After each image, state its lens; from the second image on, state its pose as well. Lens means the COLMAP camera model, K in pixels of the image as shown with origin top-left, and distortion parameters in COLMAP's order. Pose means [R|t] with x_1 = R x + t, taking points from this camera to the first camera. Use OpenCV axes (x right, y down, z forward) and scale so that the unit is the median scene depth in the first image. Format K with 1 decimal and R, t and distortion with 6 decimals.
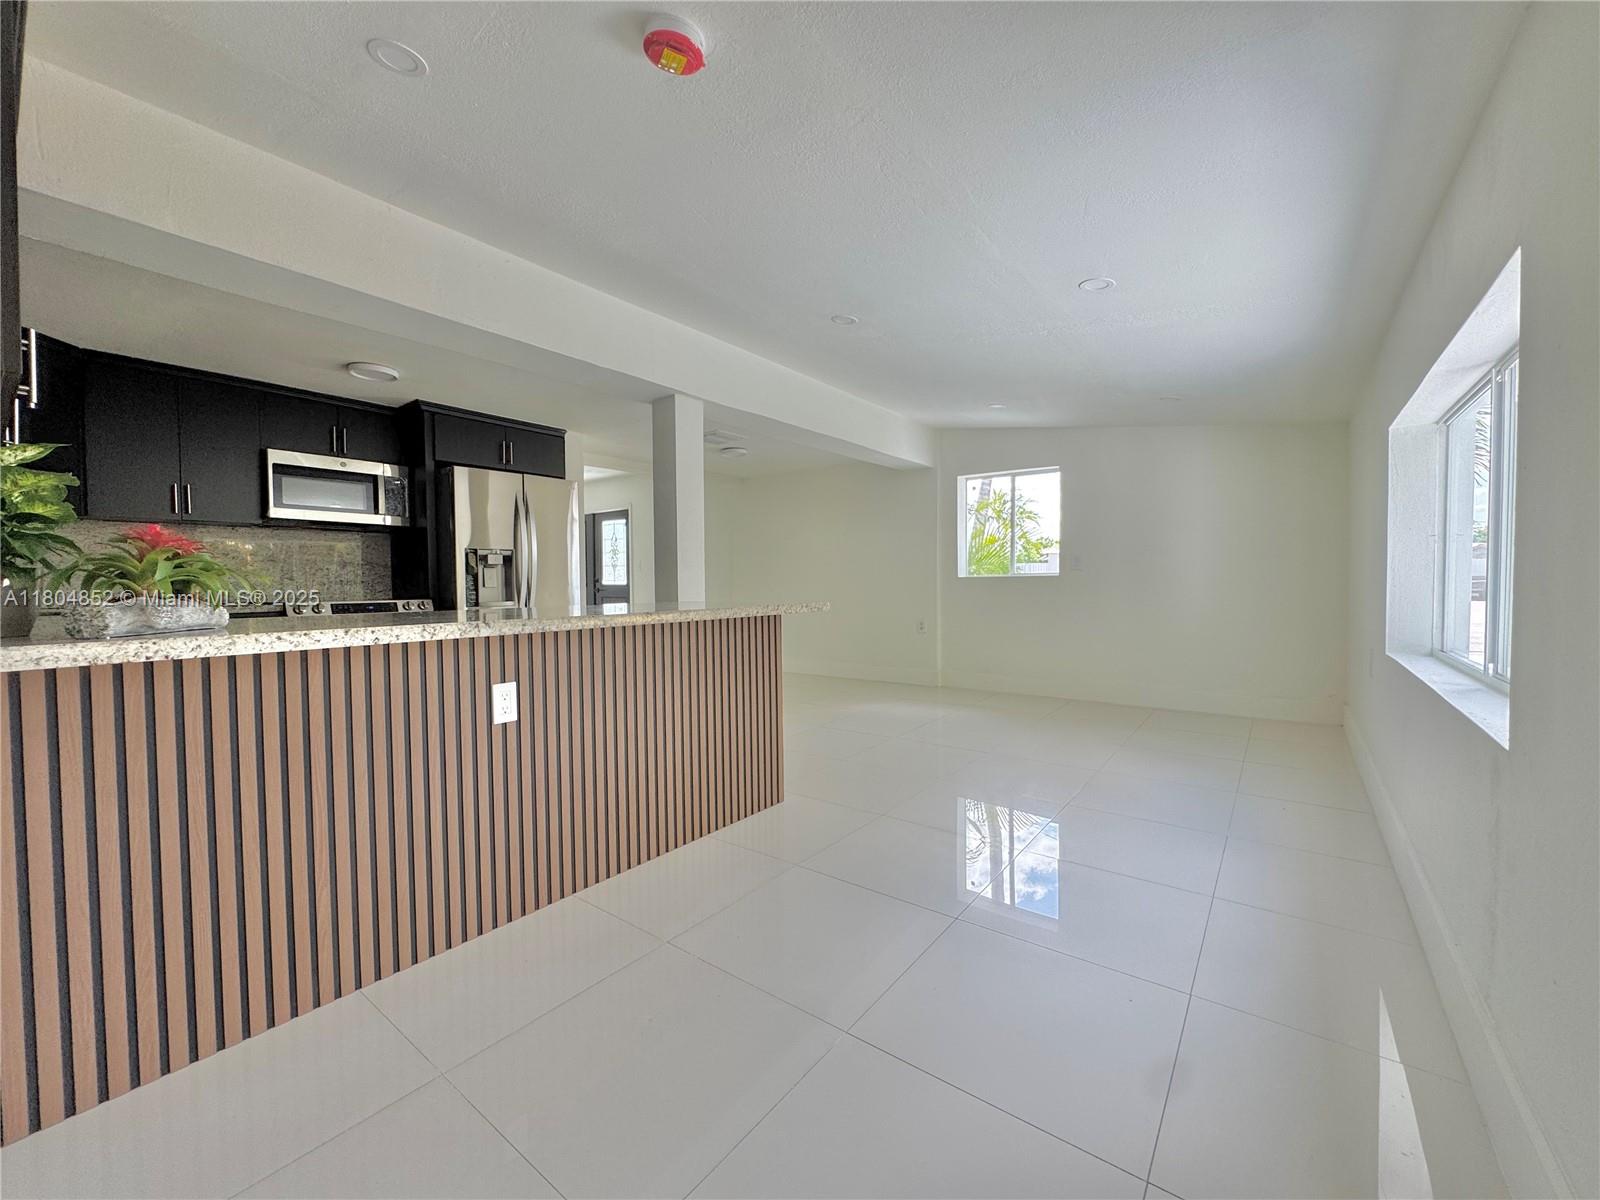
lens RADIAL K [[639.9, 0, 802.5], [0, 639.9, 593.9], [0, 0, 1]] dist [-0.001222, -0.000713]
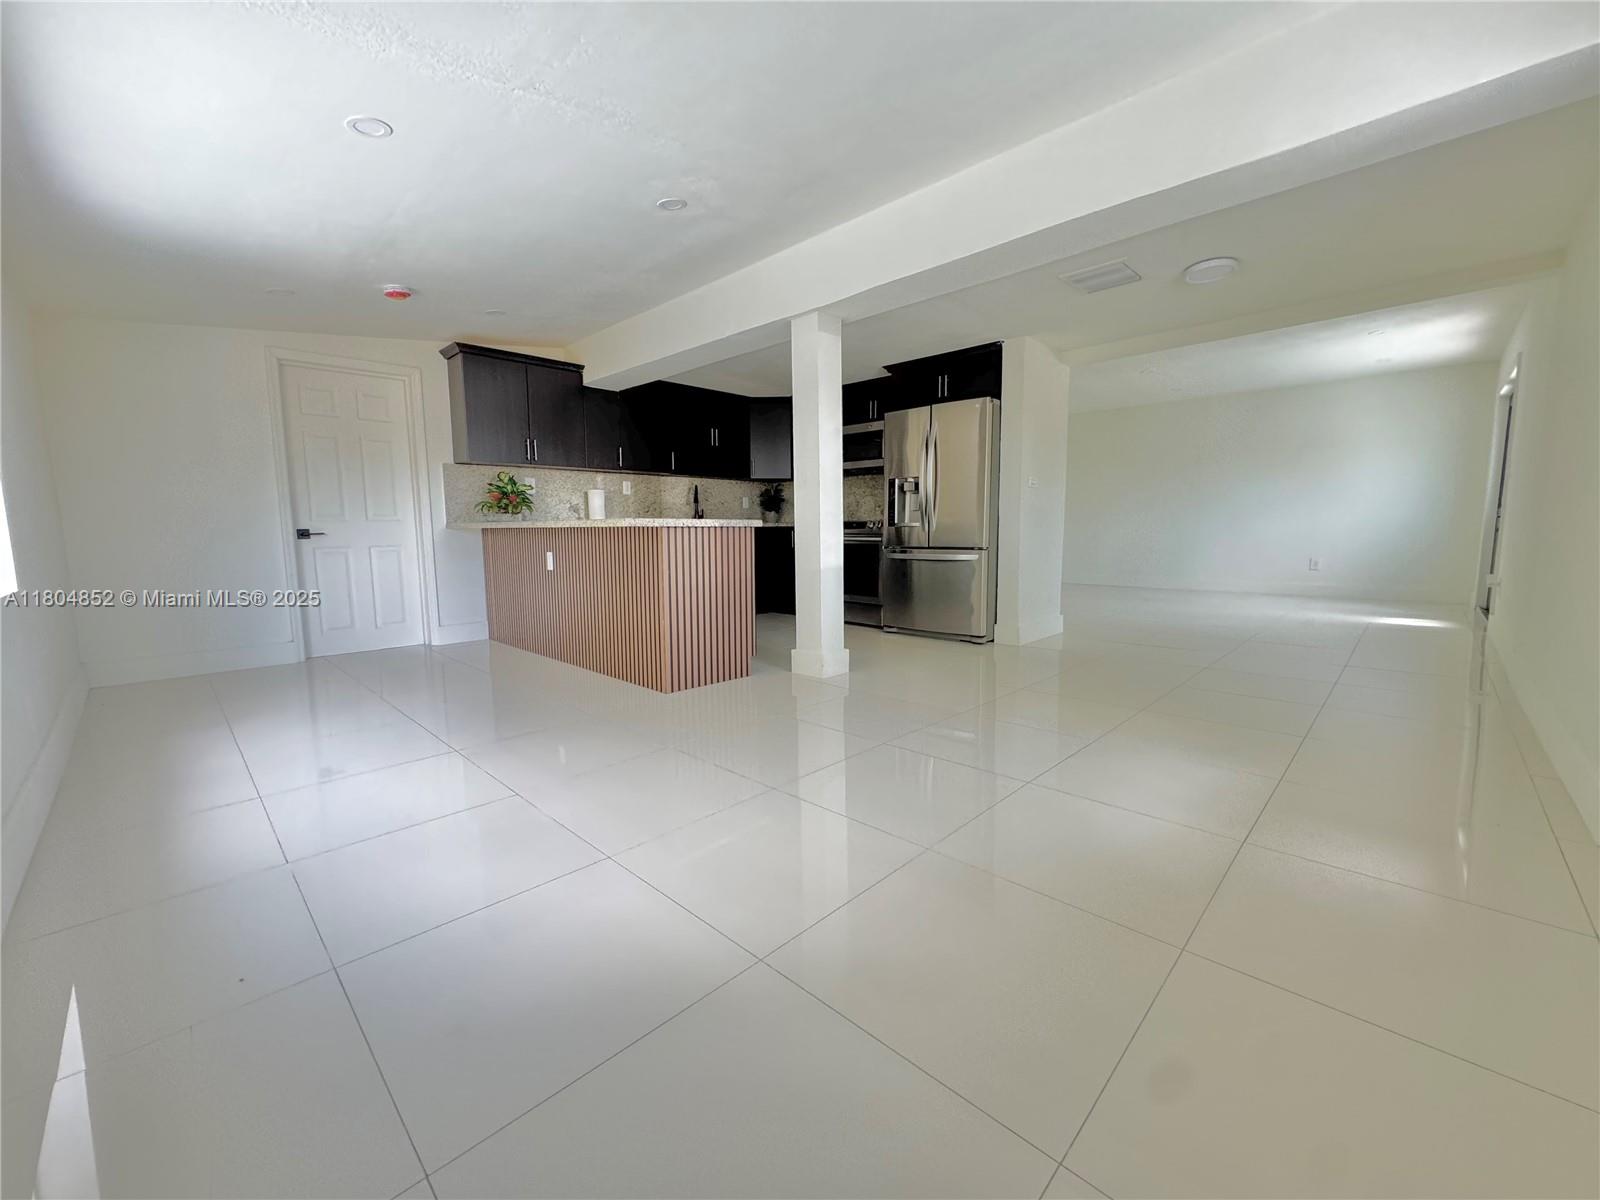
lens RADIAL K [[639.9, 0, 799.9], [0, 639.9, 594.7], [0, 0, 1]] dist [-0.001222, -0.000713]
pose [[-0.133048, 0.116238, -0.984270, 0.838467], [-0.010566, 0.992876, 0.118682, 0.007414], [0.991053, 0.026190, -0.130873, 1.108360]]
